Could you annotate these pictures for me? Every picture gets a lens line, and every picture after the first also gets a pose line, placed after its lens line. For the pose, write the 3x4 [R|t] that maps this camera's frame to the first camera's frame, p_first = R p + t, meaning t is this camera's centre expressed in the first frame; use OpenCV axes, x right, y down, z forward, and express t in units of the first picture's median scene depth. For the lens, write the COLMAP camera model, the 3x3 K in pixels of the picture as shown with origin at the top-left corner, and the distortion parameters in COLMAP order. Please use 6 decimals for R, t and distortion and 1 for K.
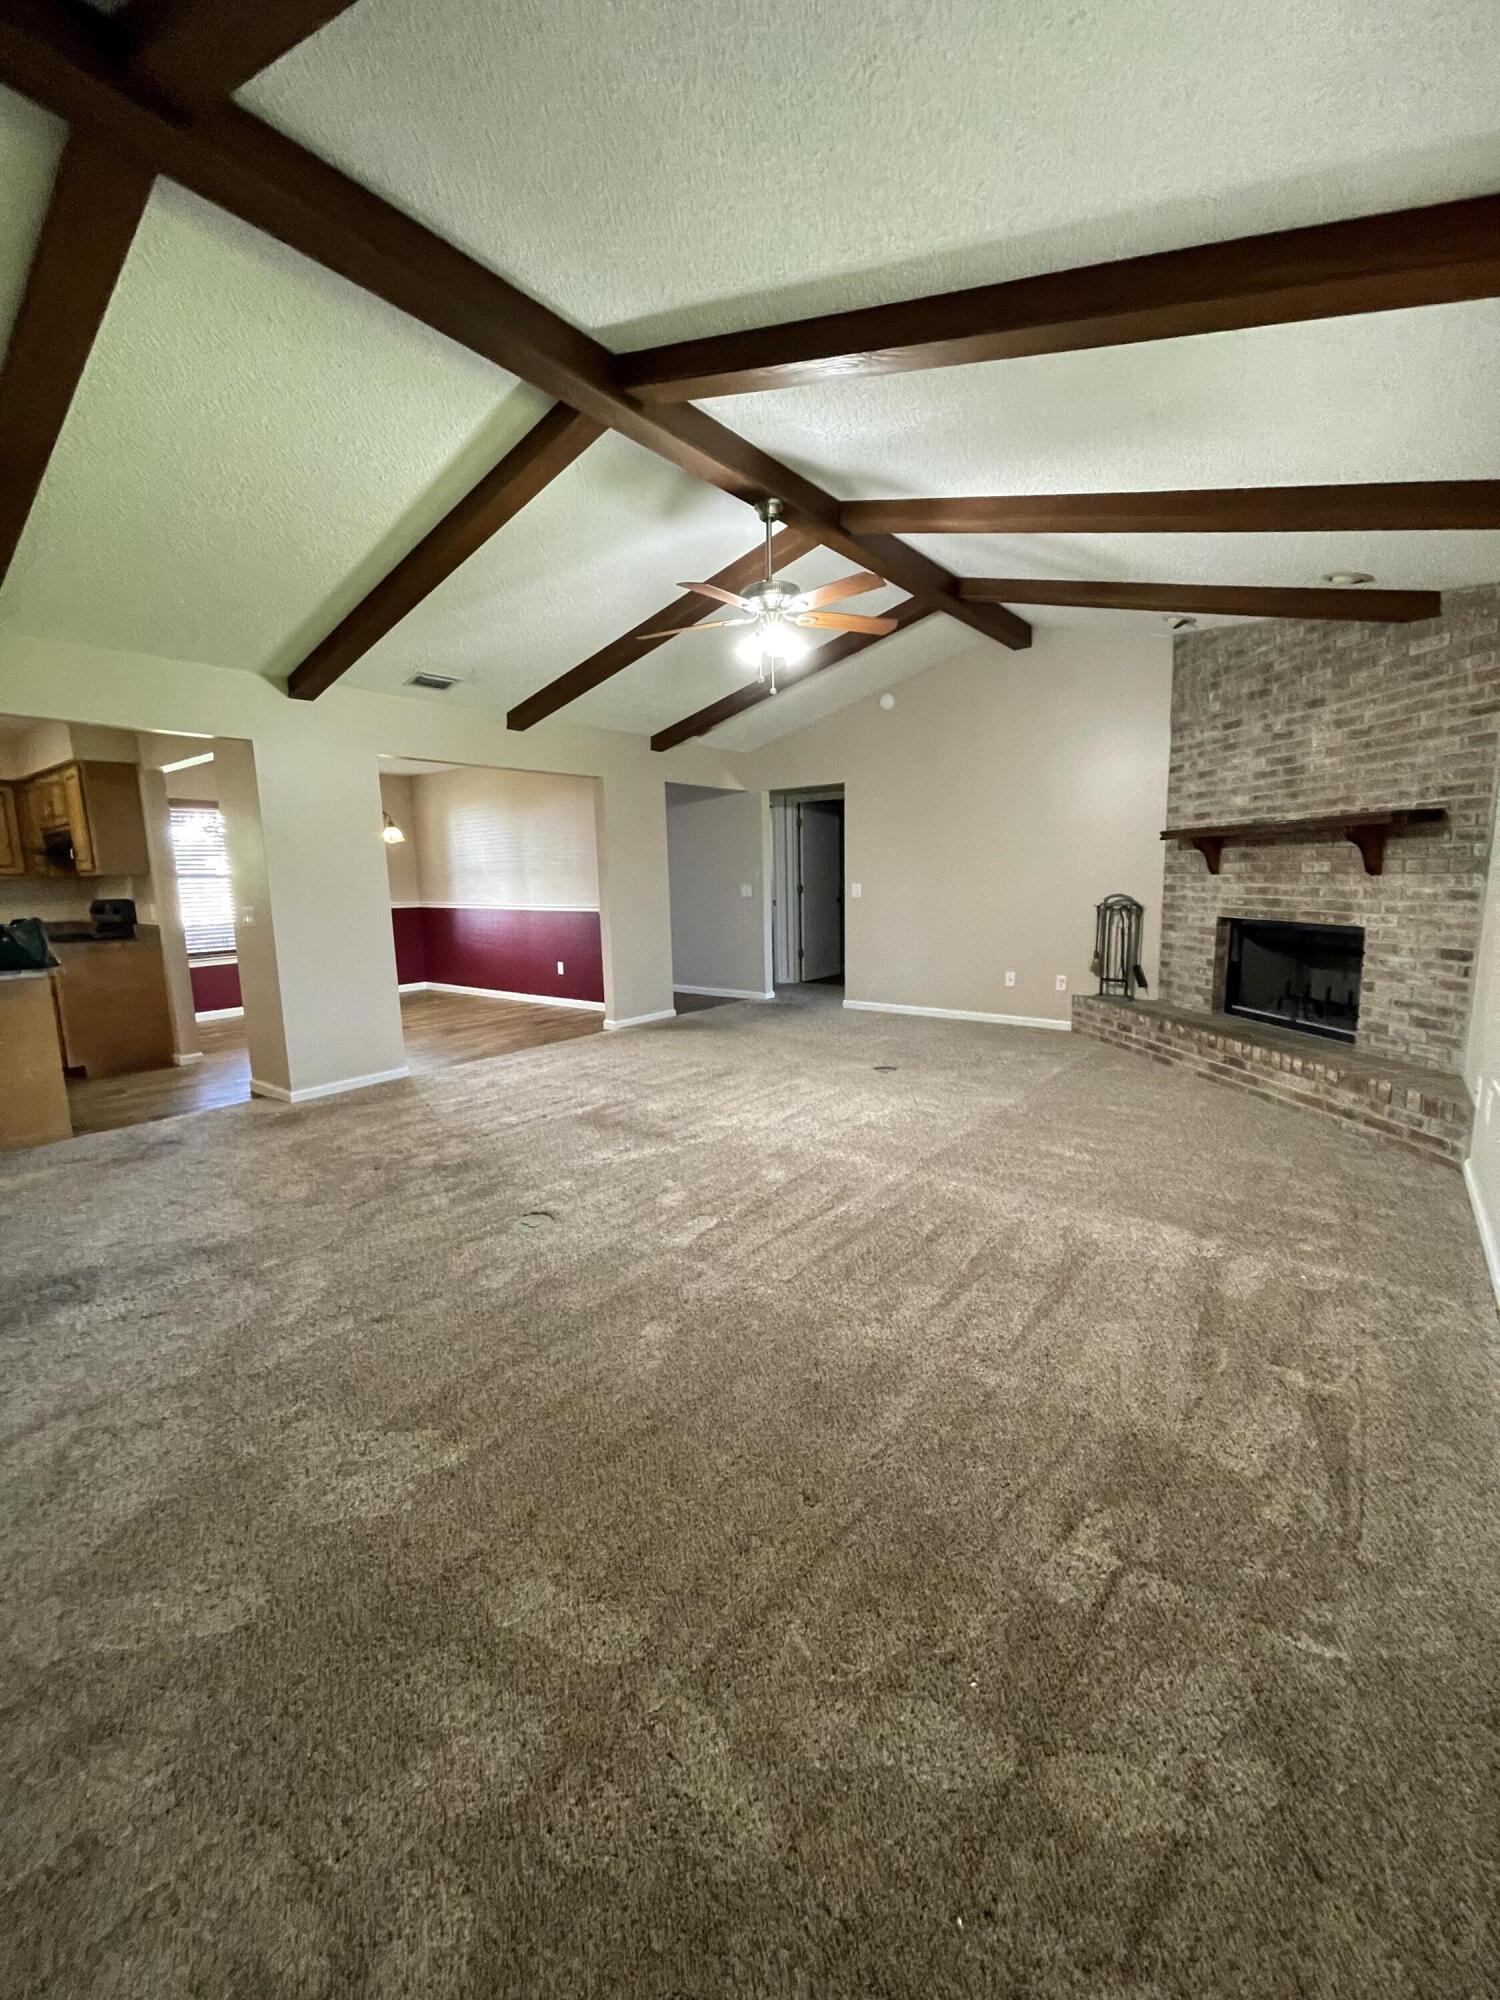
lens RADIAL K [[813.0, 0, 751.2], [0, 813.0, 995.3], [0, 0, 1]] dist [0.000066, 0.000117]
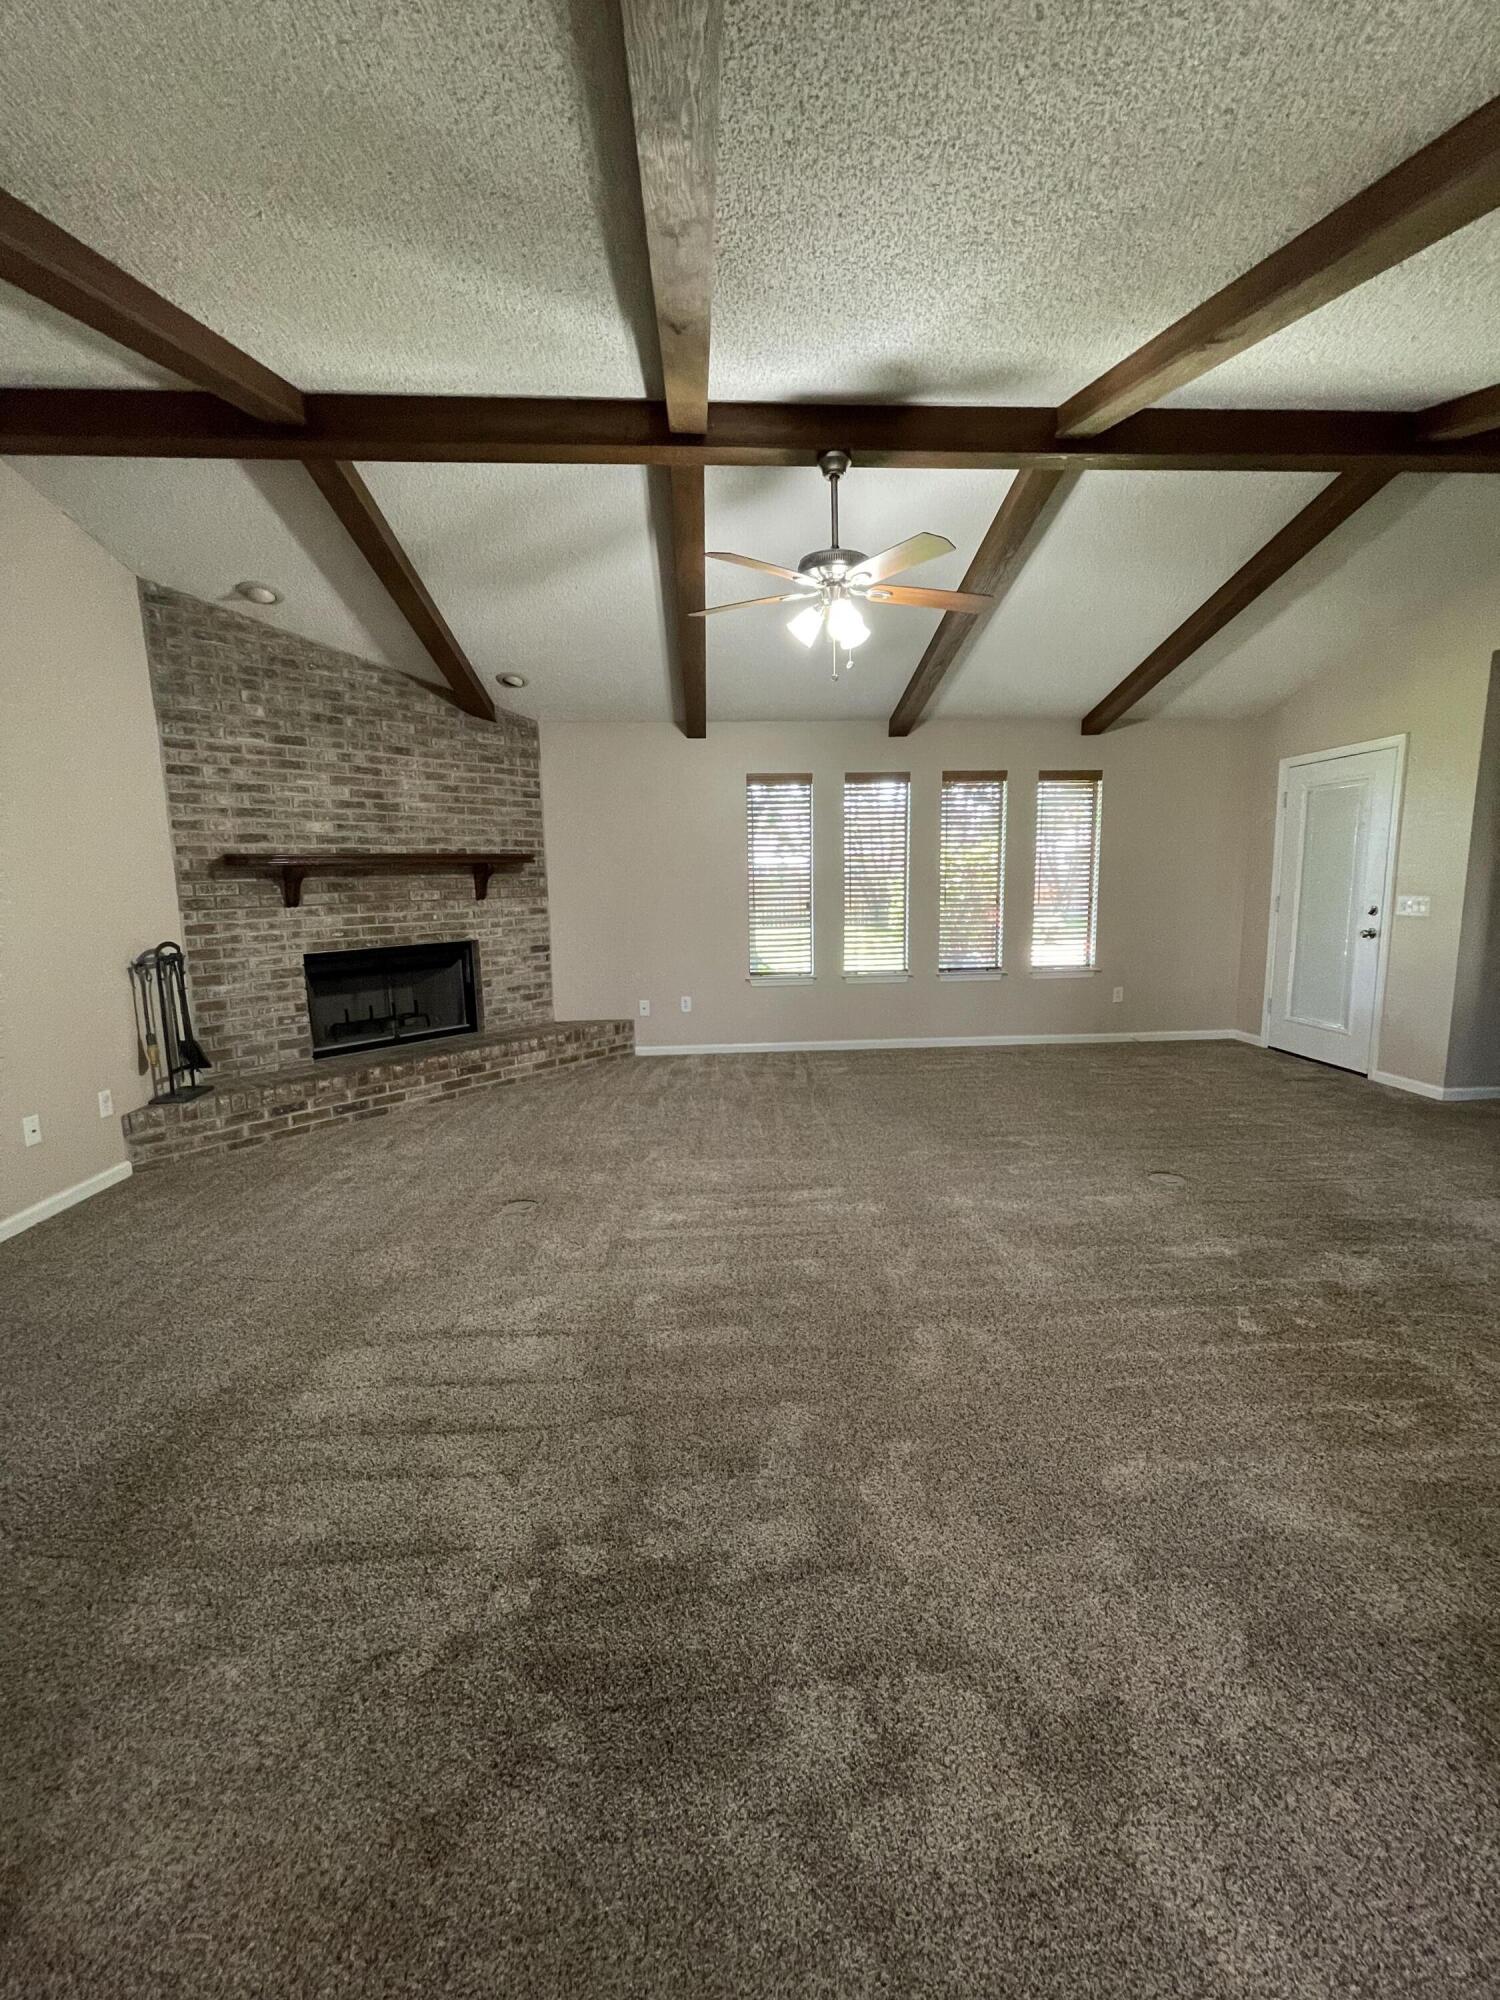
lens RADIAL K [[813.0, 0, 750.9], [0, 813.0, 1000.9], [0, 0, 1]] dist [0.000066, 0.000117]
pose [[-0.660108, -0.081218, 0.746767, -0.481876], [0.145737, 0.961401, 0.233387, -0.213533], [-0.736898, 0.262892, -0.622792, 1.400853]]
